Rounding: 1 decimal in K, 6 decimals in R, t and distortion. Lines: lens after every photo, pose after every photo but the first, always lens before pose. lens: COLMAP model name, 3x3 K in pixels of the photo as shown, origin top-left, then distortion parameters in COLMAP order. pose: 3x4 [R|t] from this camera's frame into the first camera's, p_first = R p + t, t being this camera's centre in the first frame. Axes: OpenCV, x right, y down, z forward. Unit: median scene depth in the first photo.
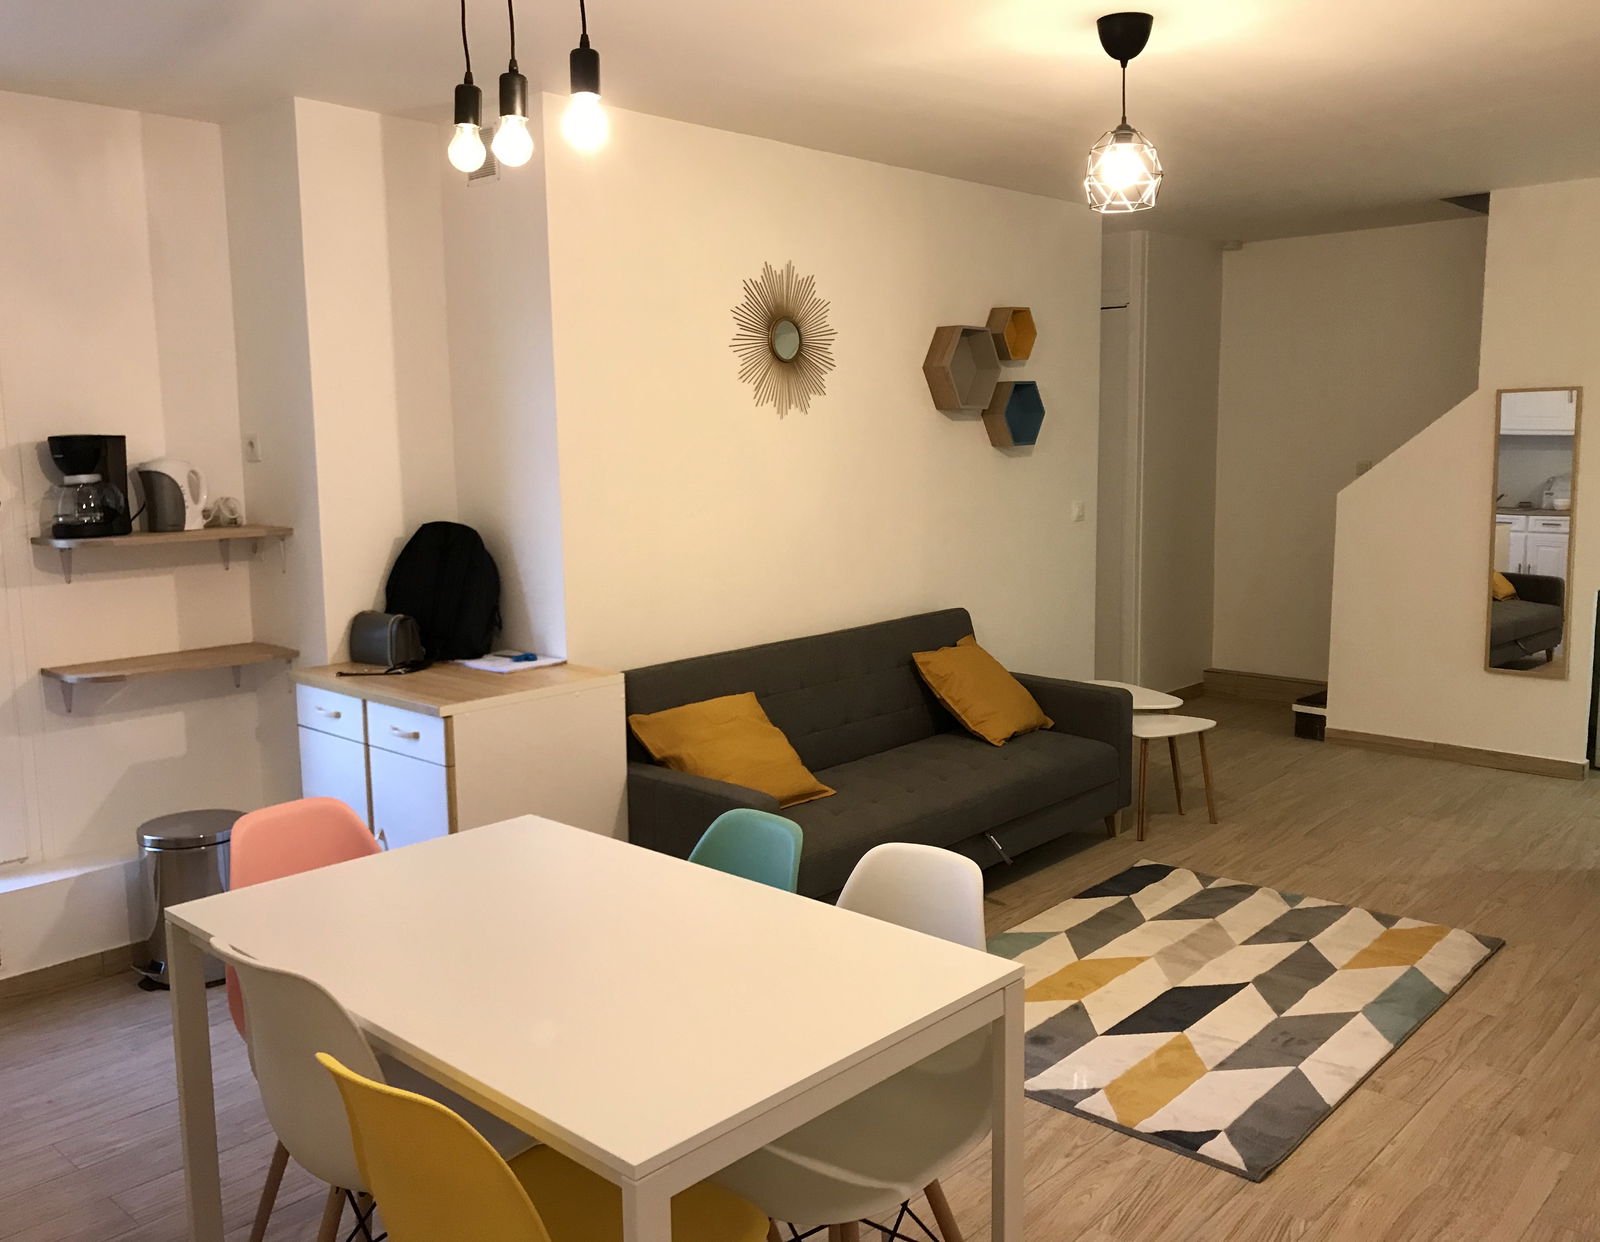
lens RADIAL K [[1356.8, 0, 800.0], [0, 1356.8, 621.0], [0, 0, 1]] dist [0.002843, -0.001404]
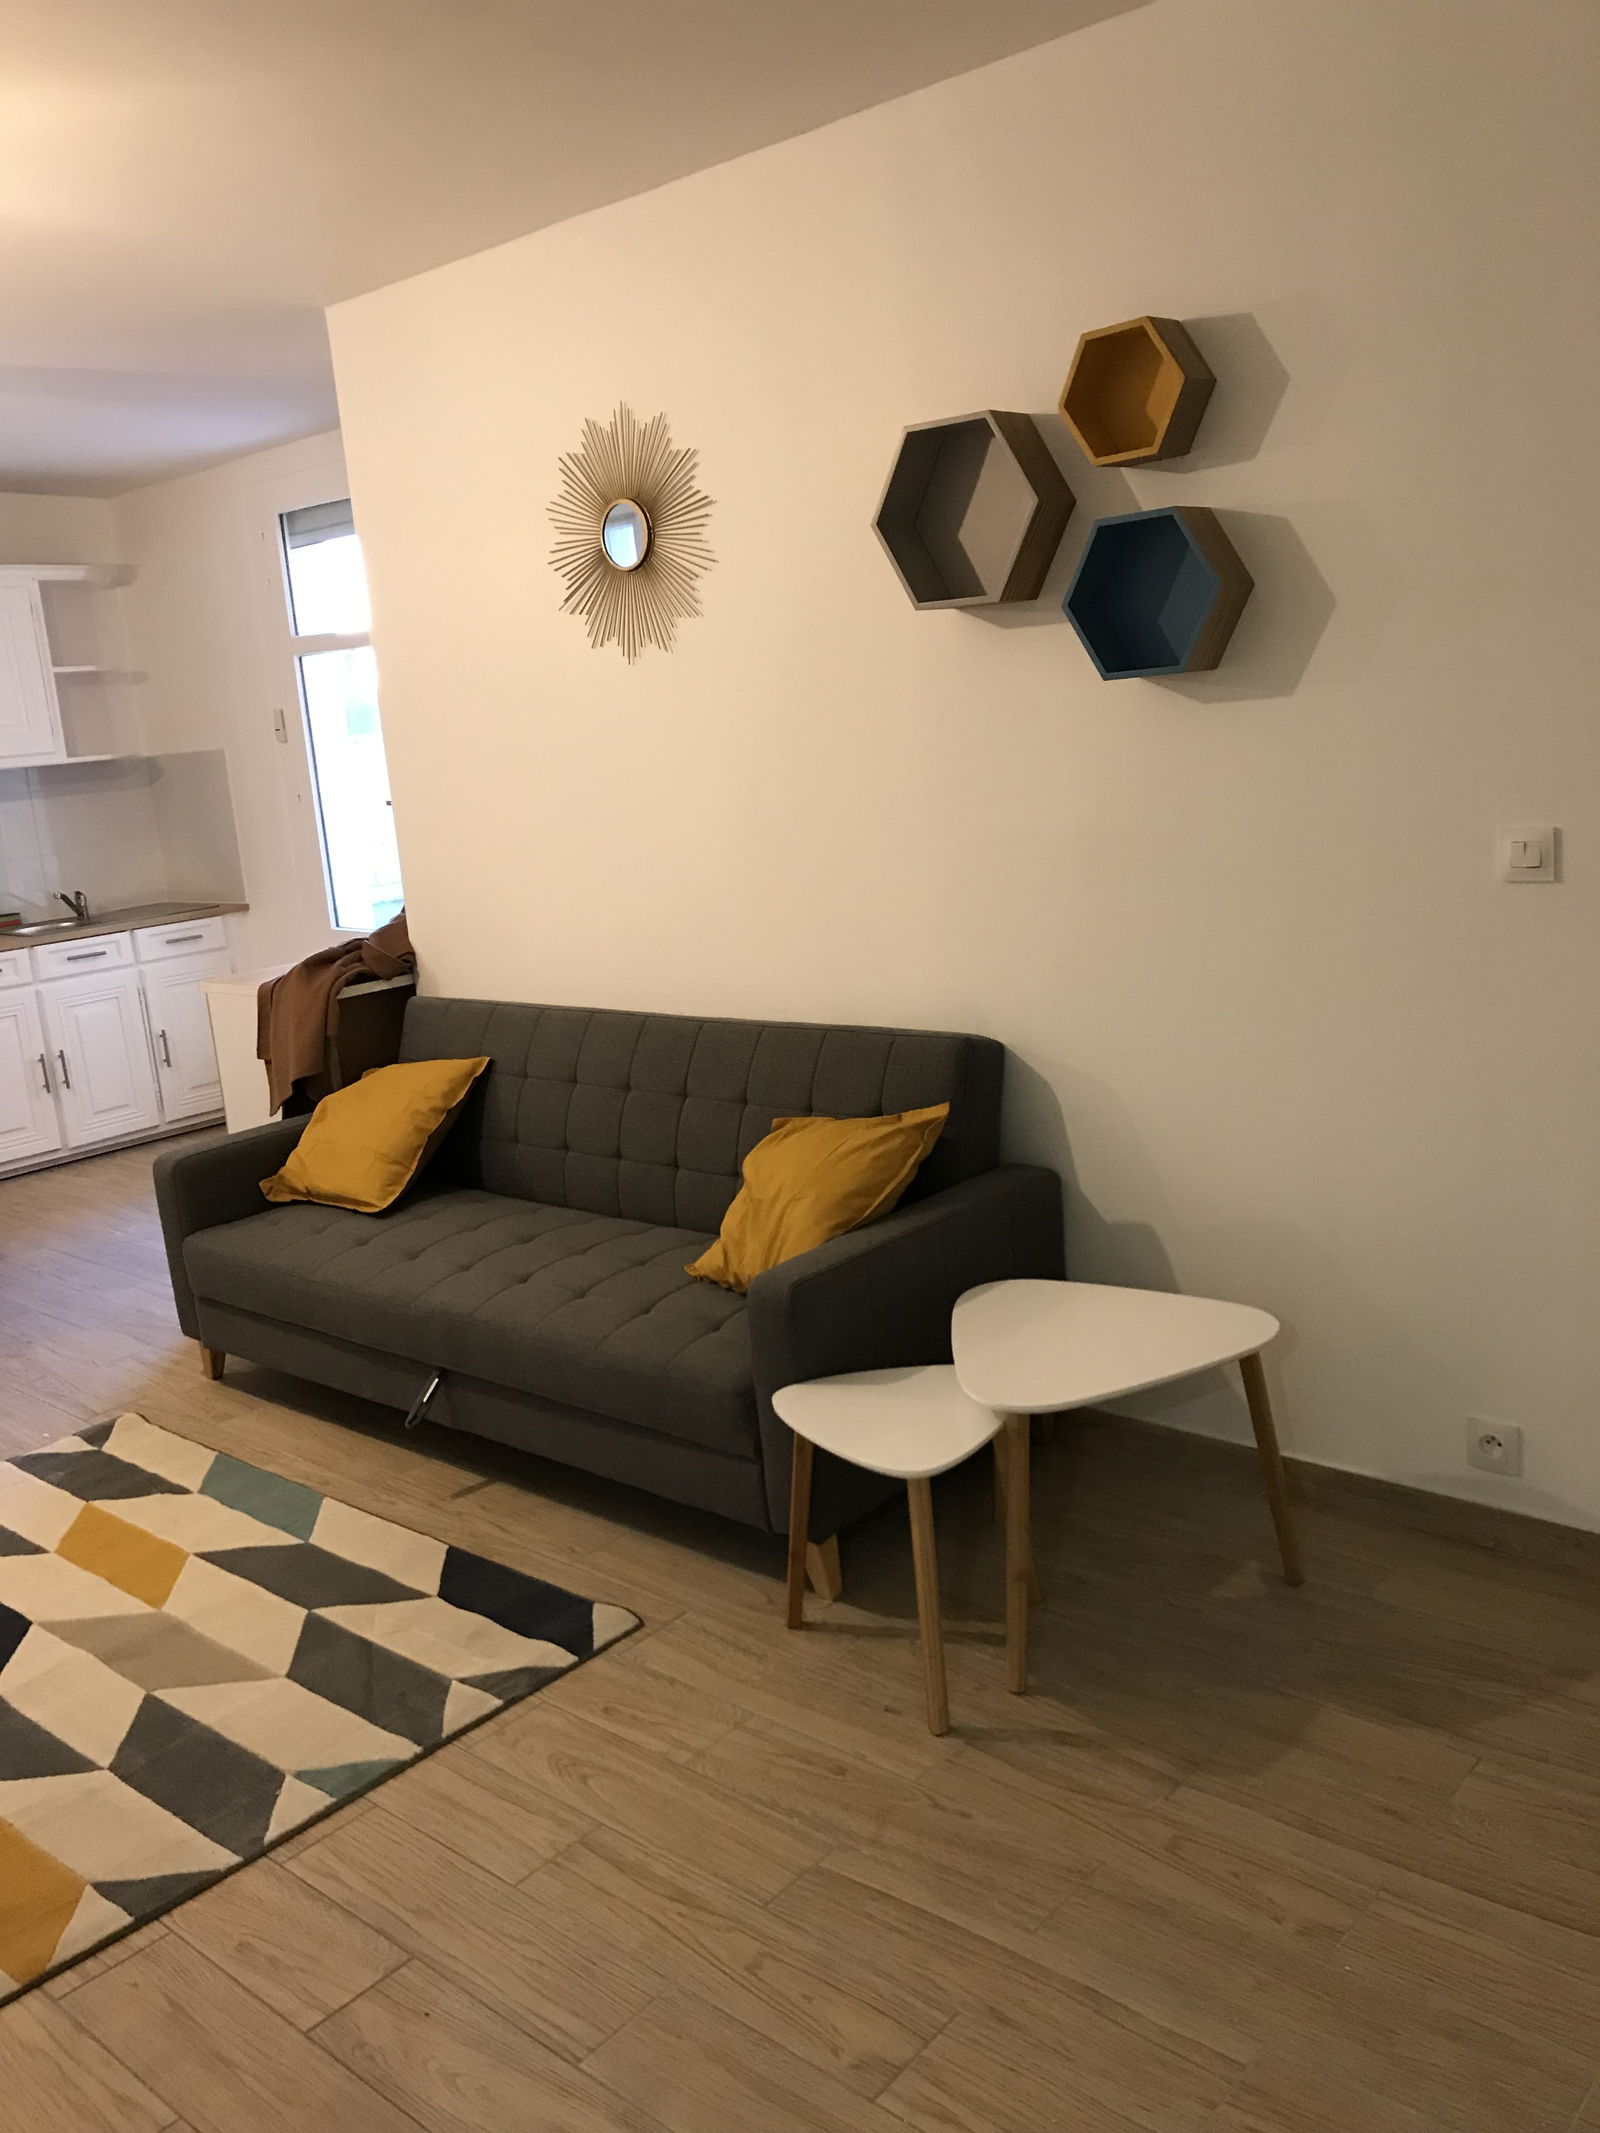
lens RADIAL K [[1739.8, 0, 800.0], [0, 1739.8, 1066.5], [0, 0, 1]] dist [0.001651, 0.007580]
pose [[0.034526, 0.217364, -0.975480, 0.891369], [-0.061714, 0.974663, 0.214997, -0.157365], [0.997497, 0.052778, 0.047066, 1.136915]]
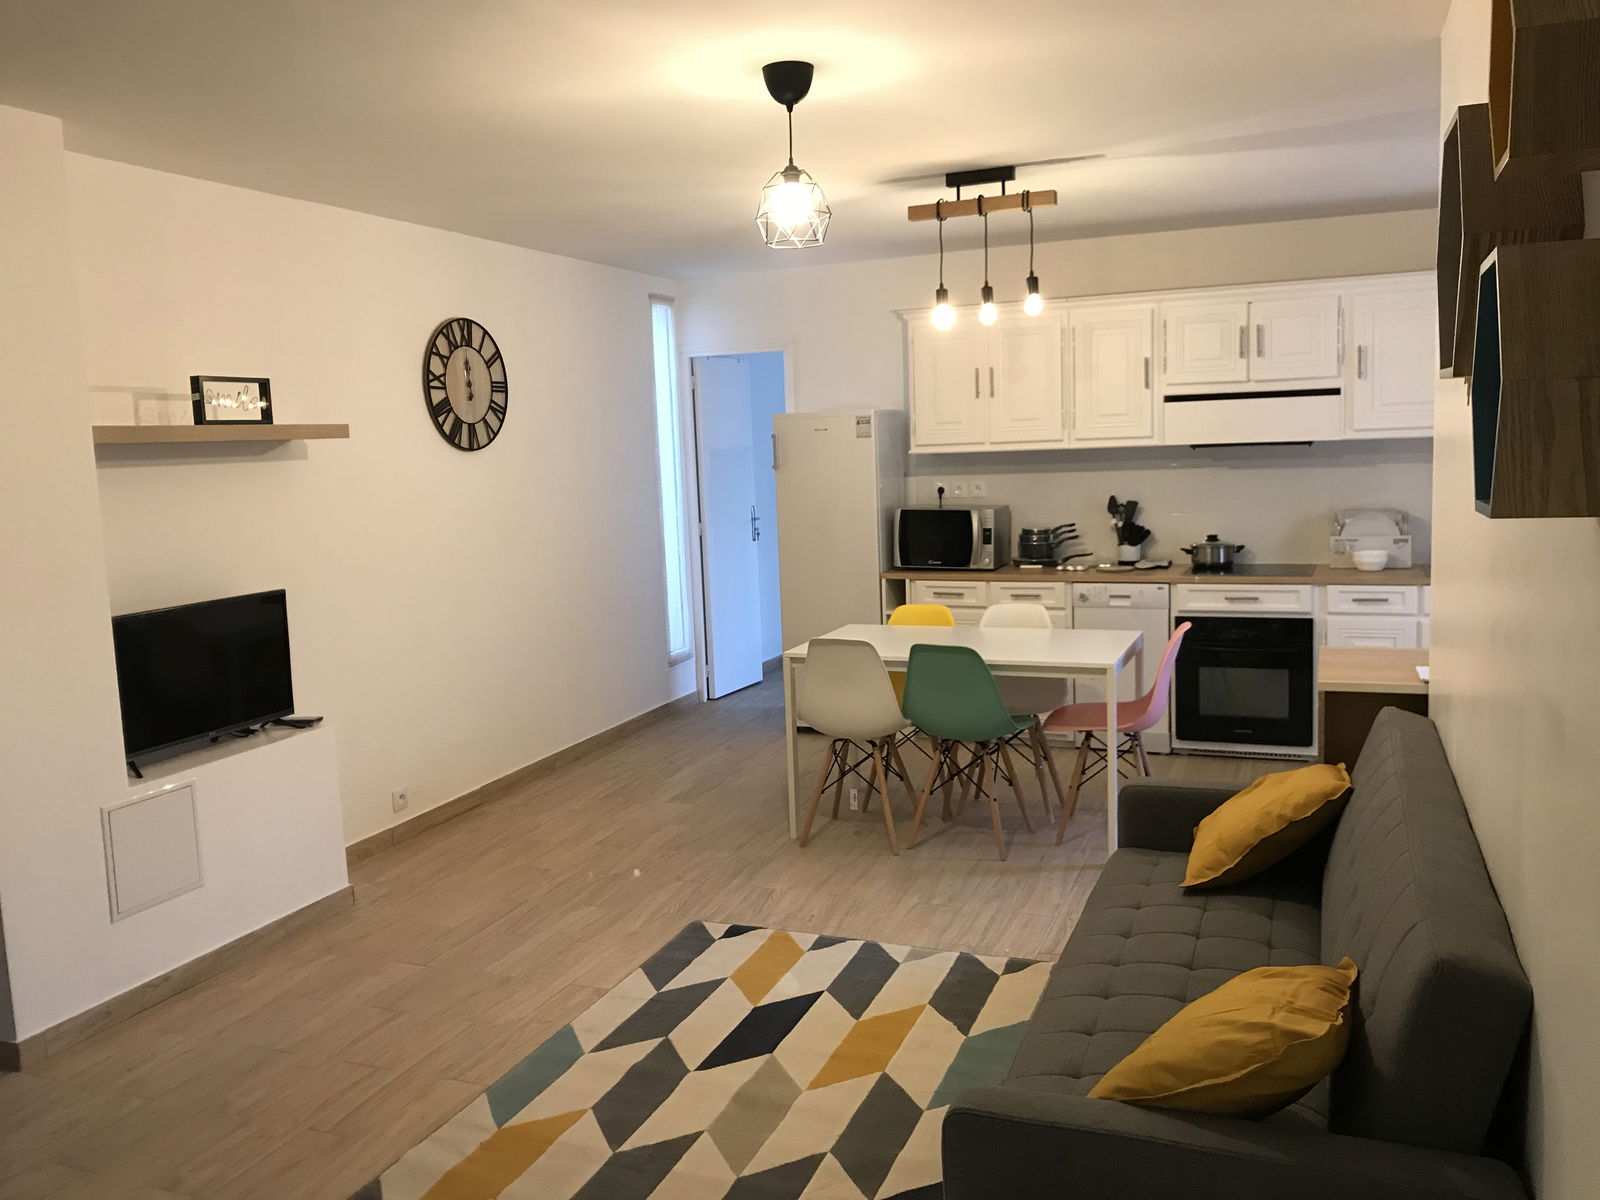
lens RADIAL K [[1305.1, 0, 800.0], [0, 1305.1, 600.0], [0, 0, 1]] dist [0.001651, 0.007580]
pose [[-0.927981, 0.095799, -0.360103, 0.477548], [0.000294, 0.966575, 0.256383, -0.224460], [0.372628, 0.237813, -0.896991, 1.508297]]
